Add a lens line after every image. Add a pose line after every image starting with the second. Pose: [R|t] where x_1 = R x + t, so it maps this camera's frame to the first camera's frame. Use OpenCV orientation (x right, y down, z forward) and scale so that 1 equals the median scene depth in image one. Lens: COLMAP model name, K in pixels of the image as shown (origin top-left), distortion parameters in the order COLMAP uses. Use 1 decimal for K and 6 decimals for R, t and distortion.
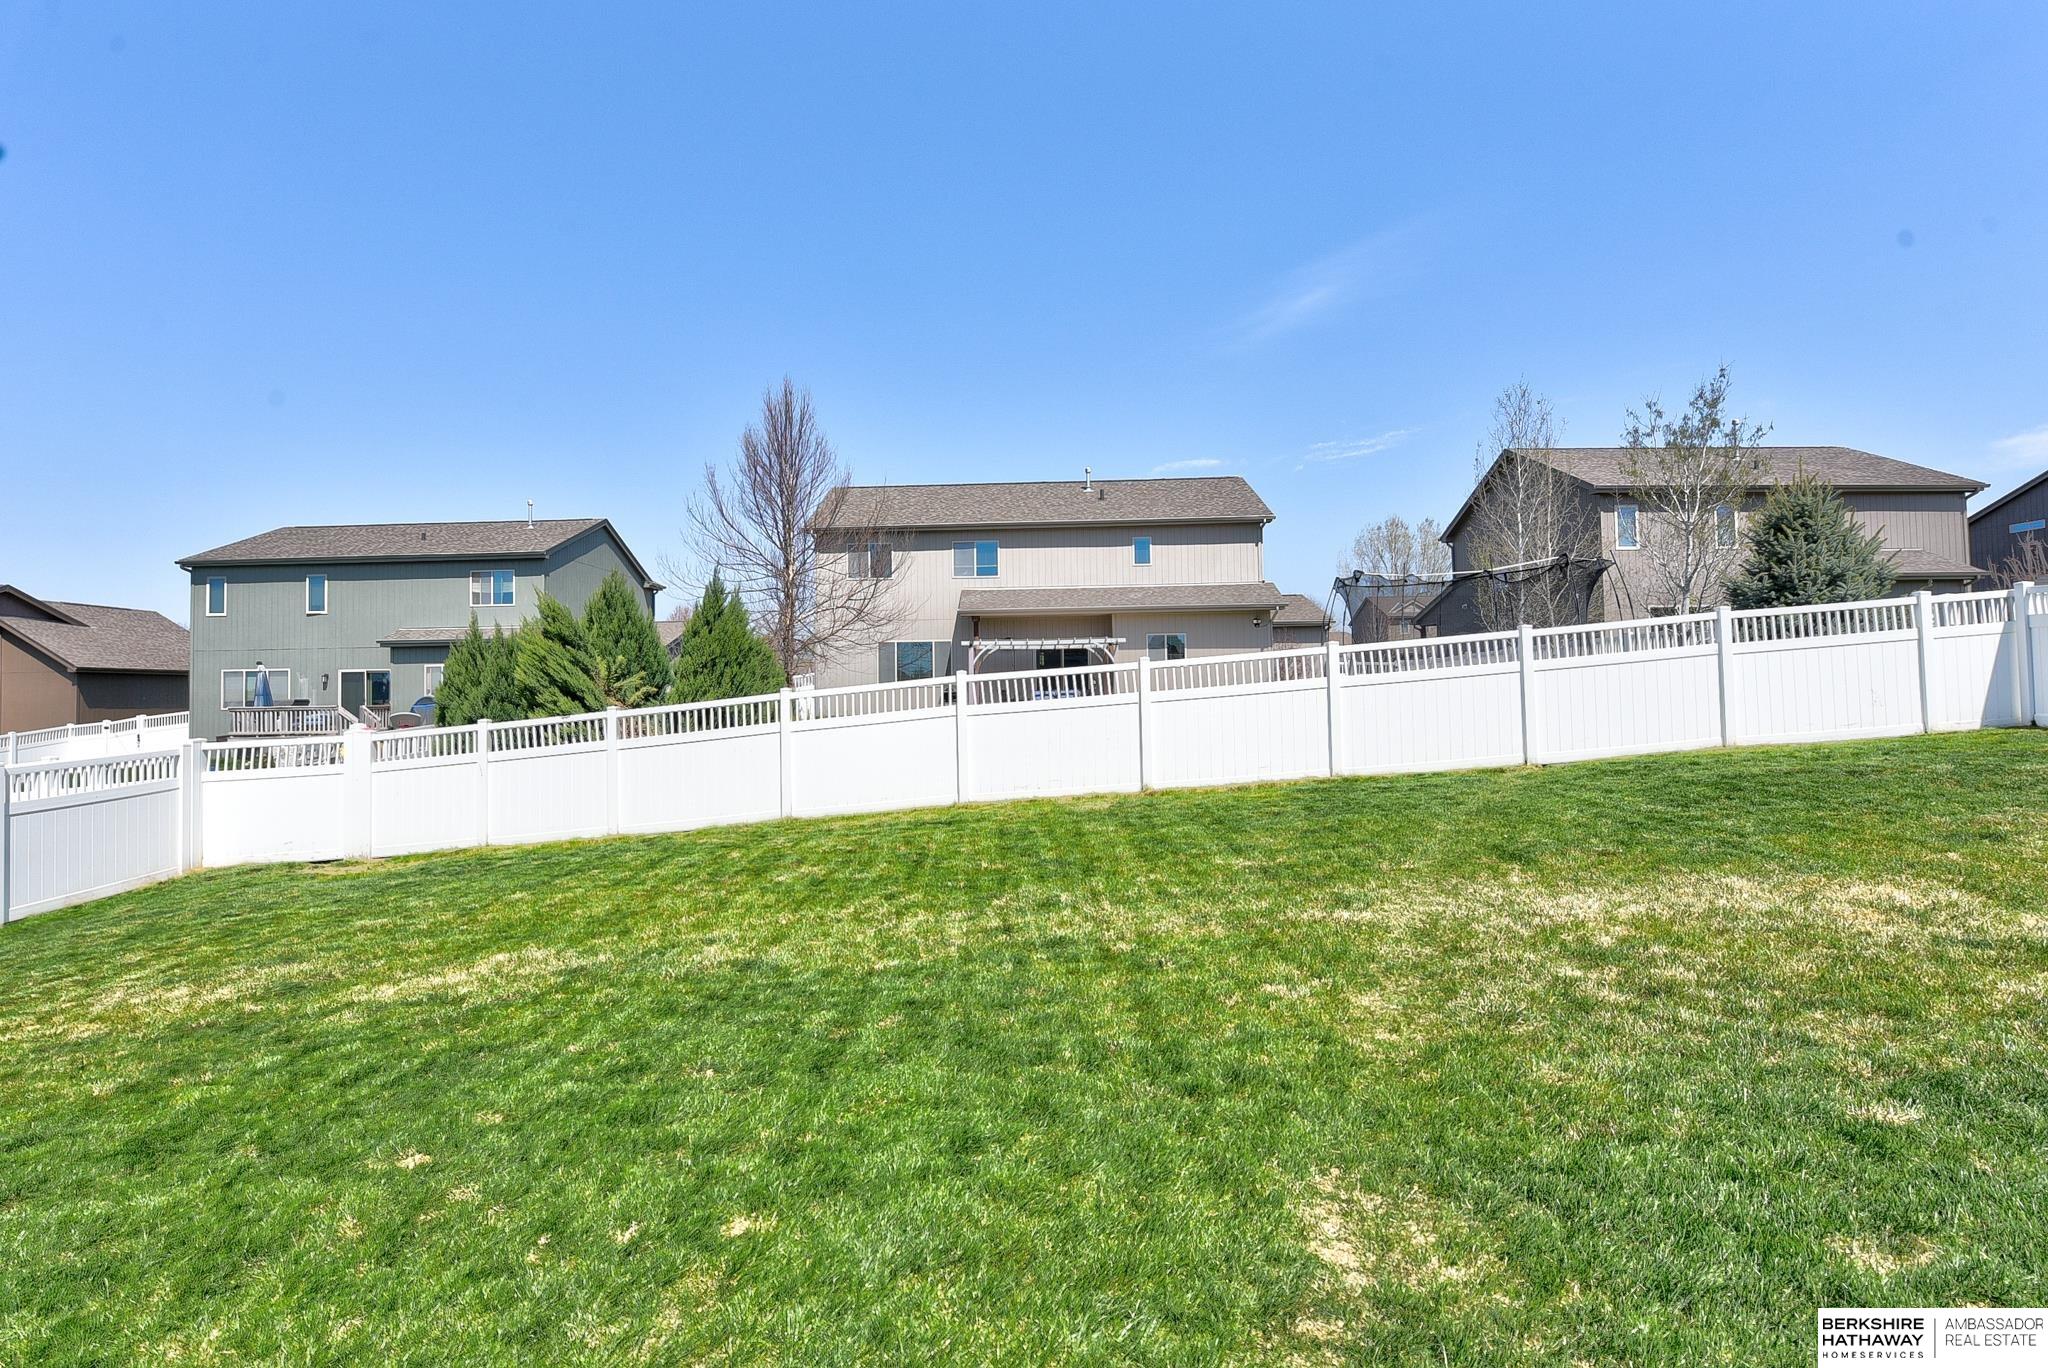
lens RADIAL K [[944.1, 0, 1024.0], [0, 944.1, 684.0], [0, 0, 1]] dist [-0.013768, 0.000626]
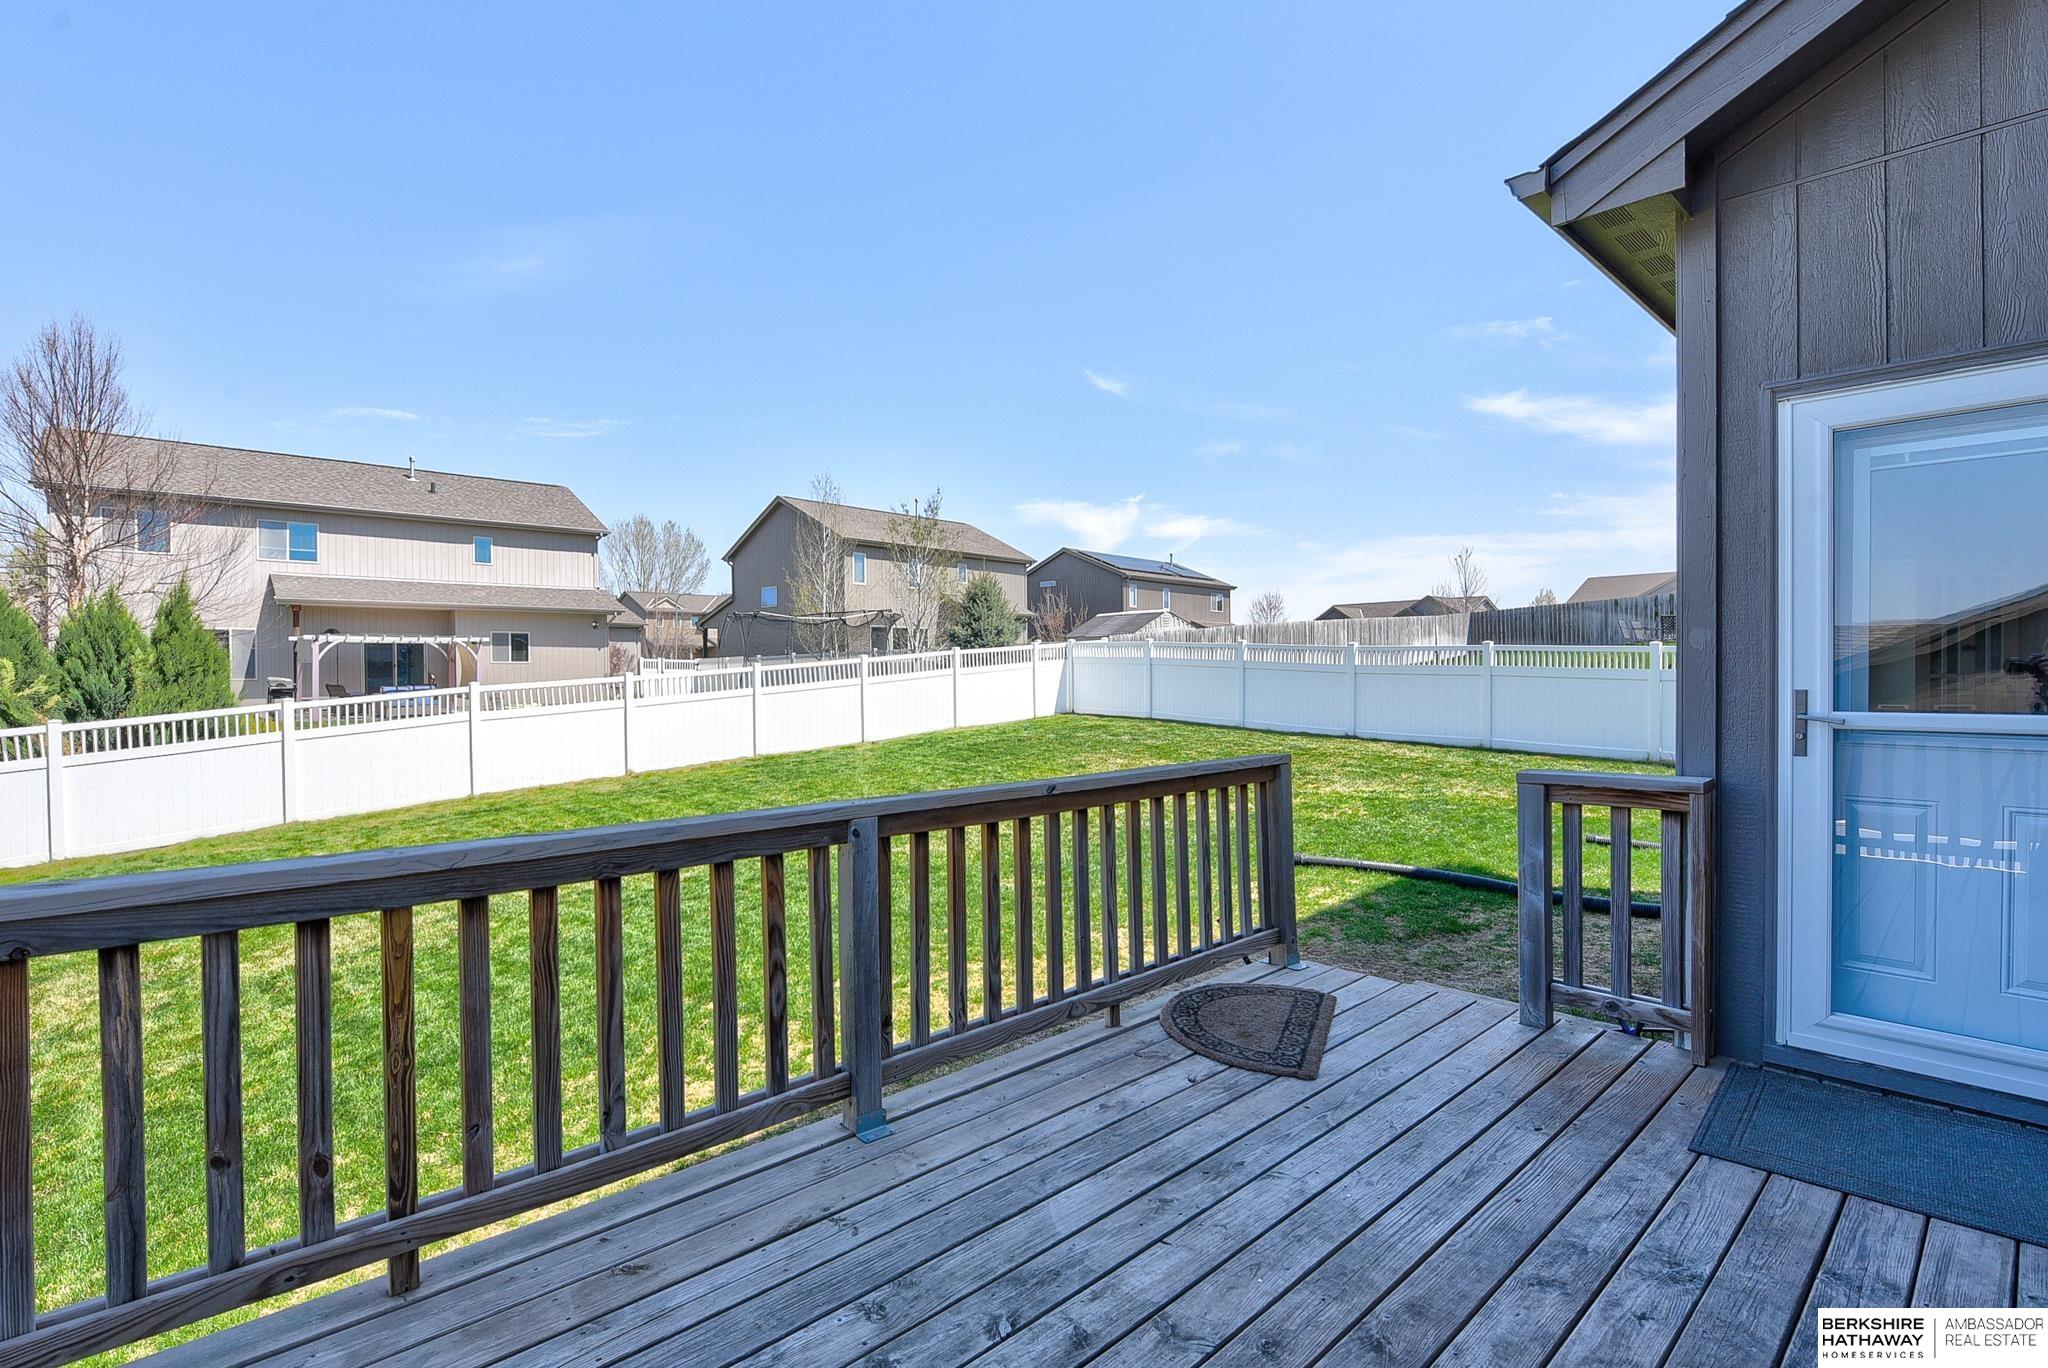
lens RADIAL K [[989.9, 0, 1024.0], [0, 989.9, 684.0], [0, 0, 1]] dist [0.000149, 0.000090]
pose [[0.675790, 0.001273, 0.737093, -0.279638], [-0.020823, 0.999632, 0.017366, -0.025936], [-0.736800, -0.027084, 0.675568, -0.180851]]
